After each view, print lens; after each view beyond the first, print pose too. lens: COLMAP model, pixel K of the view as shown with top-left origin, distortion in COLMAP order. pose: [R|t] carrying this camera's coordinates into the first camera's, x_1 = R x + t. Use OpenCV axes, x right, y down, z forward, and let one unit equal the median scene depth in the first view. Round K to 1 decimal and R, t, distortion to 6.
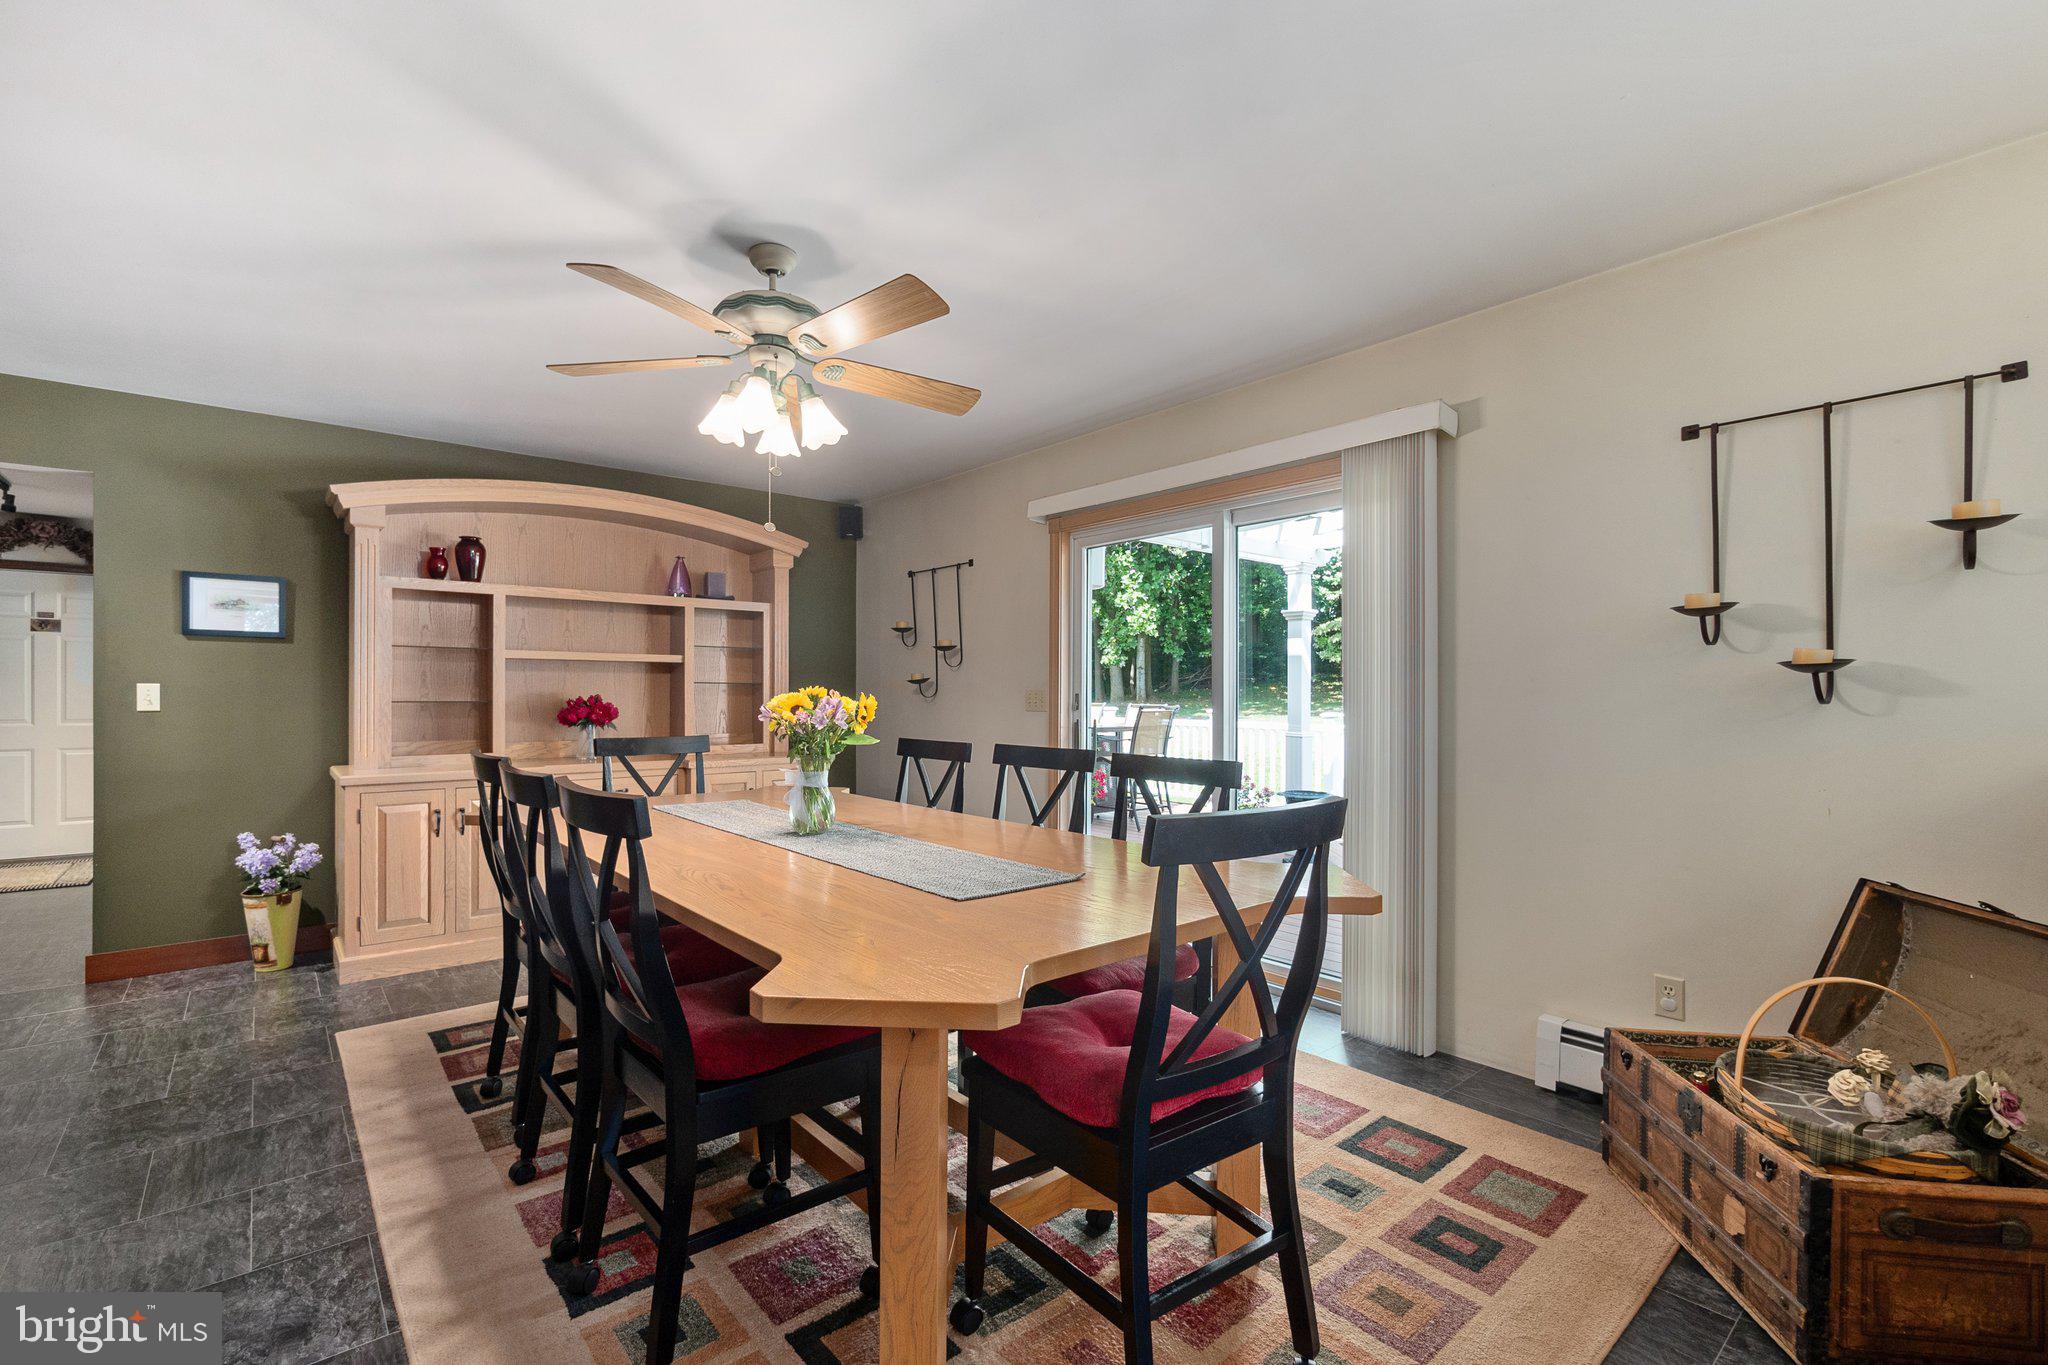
lens RADIAL K [[870.4, 0, 1011.8], [0, 870.4, 695.7], [0, 0, 1]] dist [-0.009345, 0.001232]
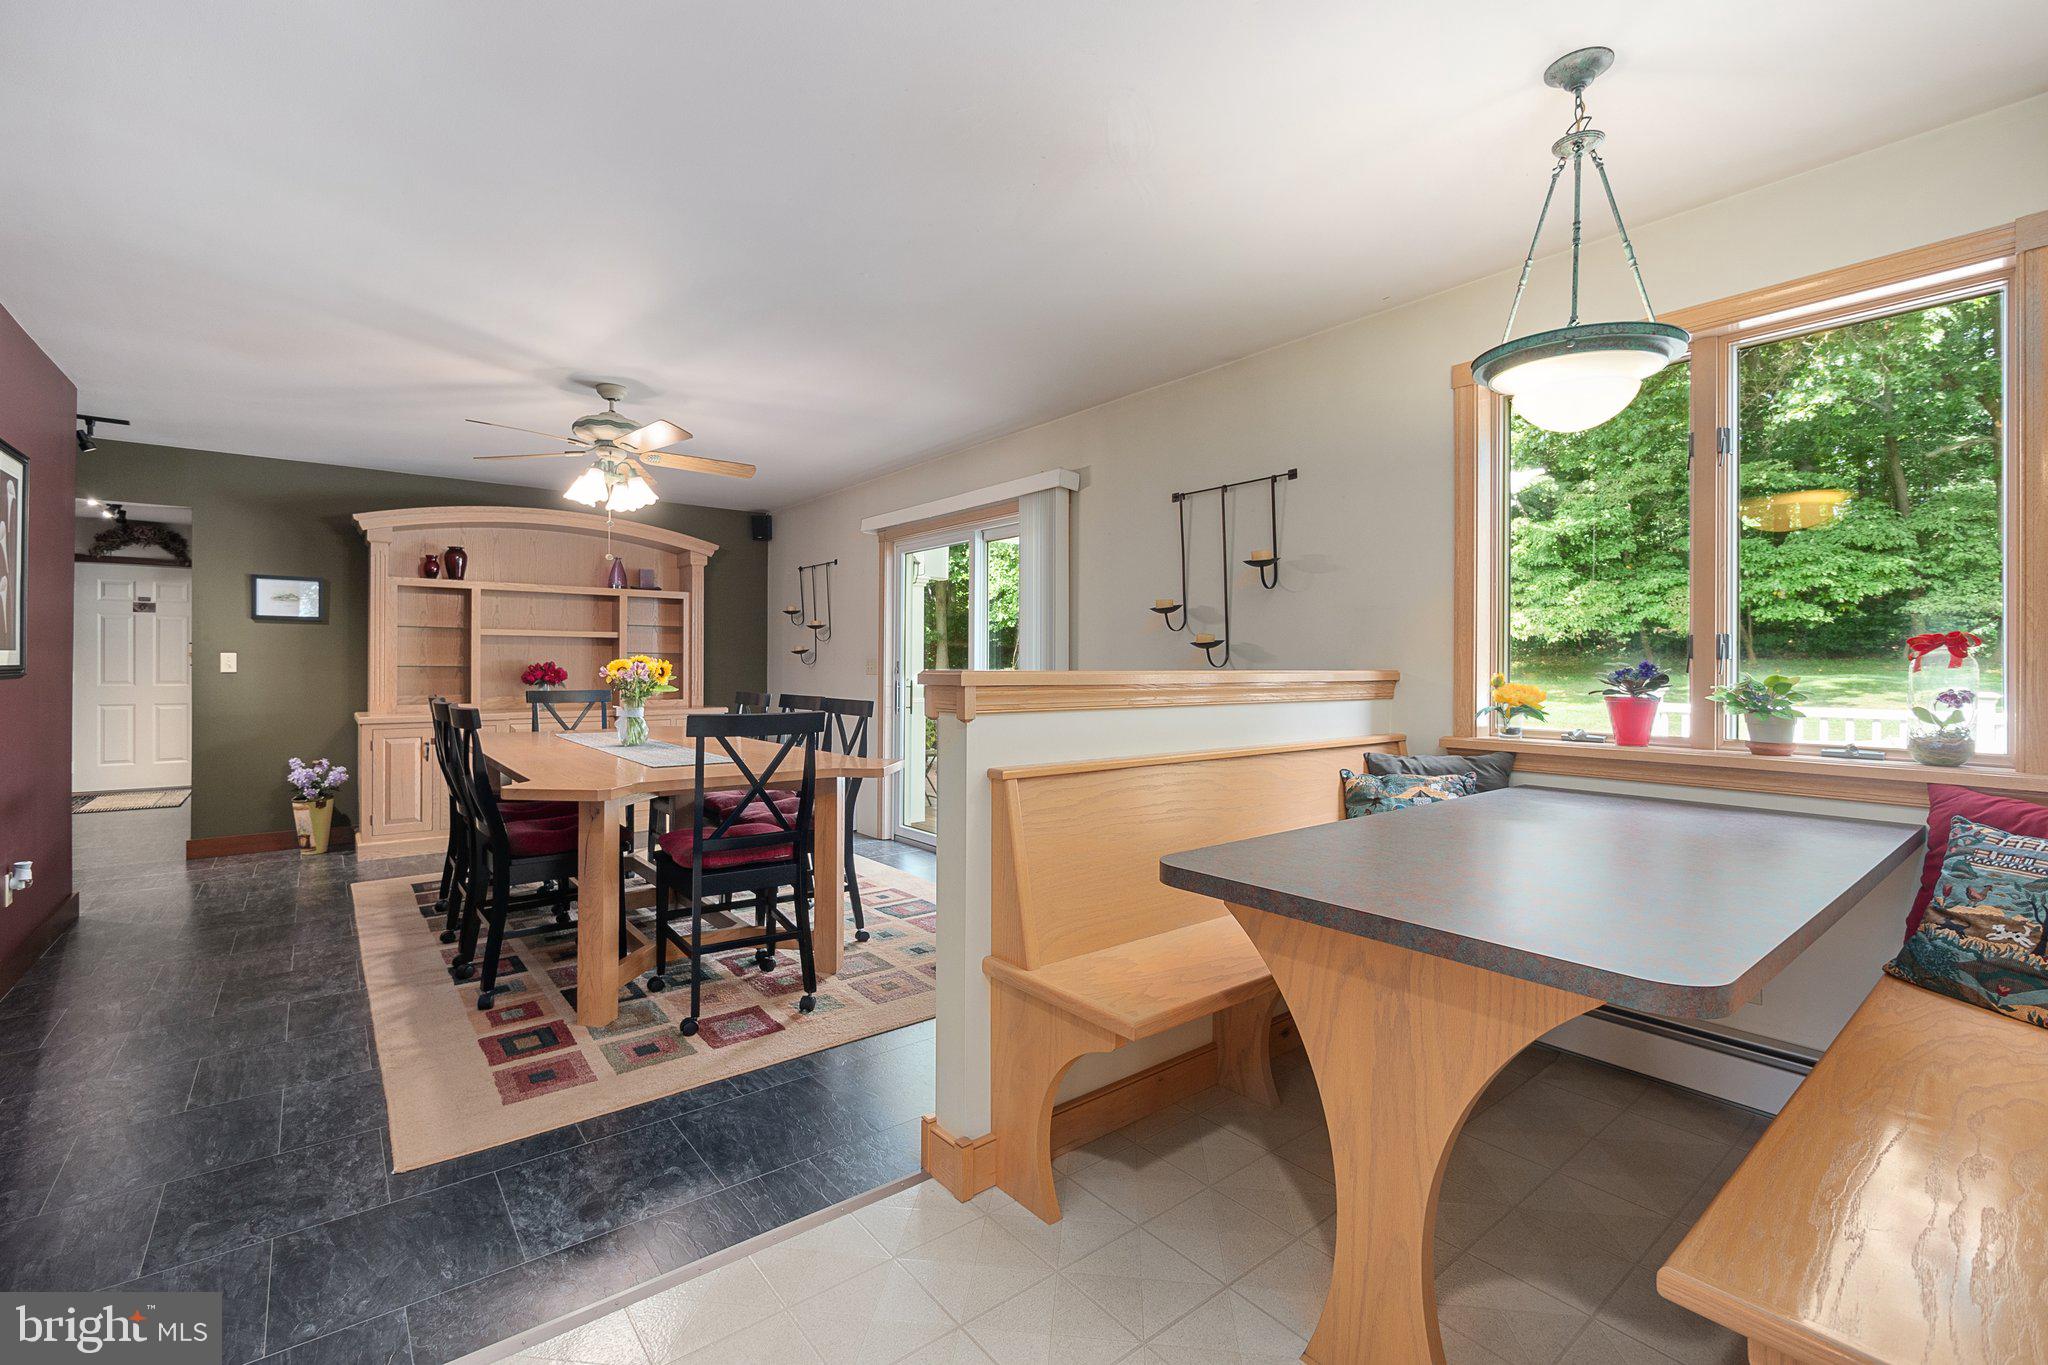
lens RADIAL K [[870.4, 0, 1033.4], [0, 870.4, 666.3], [0, 0, 1]] dist [-0.009345, 0.001232]
pose [[0.999708, 0.001678, -0.024122, 0.365179], [-0.001668, 0.999999, 0.000458, 0.004697], [0.024122, -0.000418, 0.999709, -0.396058]]
